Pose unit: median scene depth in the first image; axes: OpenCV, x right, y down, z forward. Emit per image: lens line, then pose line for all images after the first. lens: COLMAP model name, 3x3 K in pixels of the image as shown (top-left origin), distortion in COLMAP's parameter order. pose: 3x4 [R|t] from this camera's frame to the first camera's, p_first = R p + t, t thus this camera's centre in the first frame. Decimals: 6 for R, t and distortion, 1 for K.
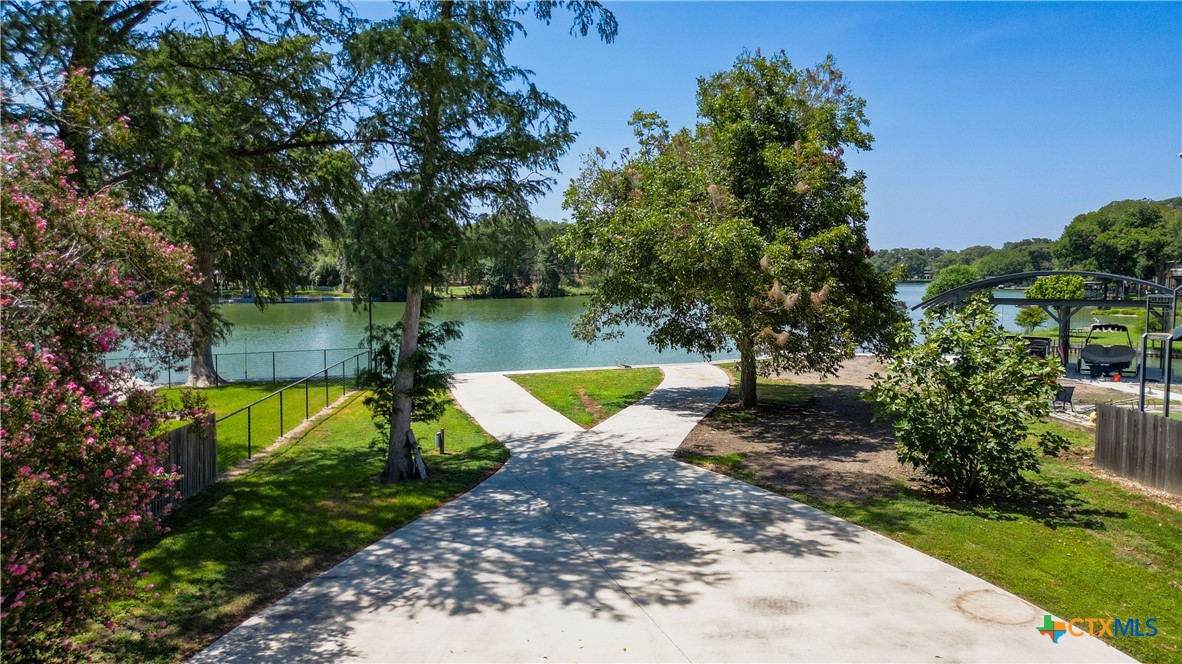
lens RADIAL K [[827.4, 0, 591.0], [0, 827.4, 332.0], [0, 0, 1]] dist [0.040357, -0.008901]
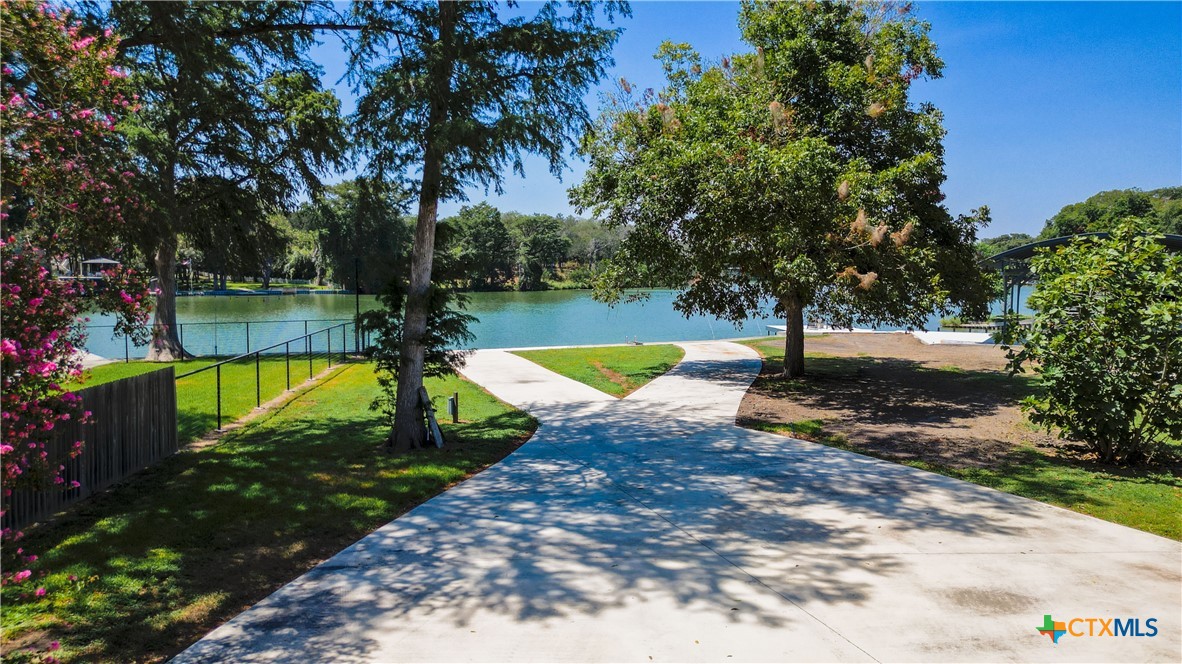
lens RADIAL K [[809.5, 0, 584.8], [0, 809.5, 335.1], [0, 0, 1]] dist [0.040477, -0.030368]
pose [[0.999541, -0.002701, 0.030186, -0.085053], [0.002809, 0.999990, -0.003549, 0.071144], [-0.030176, 0.003633, 0.999538, 0.214869]]
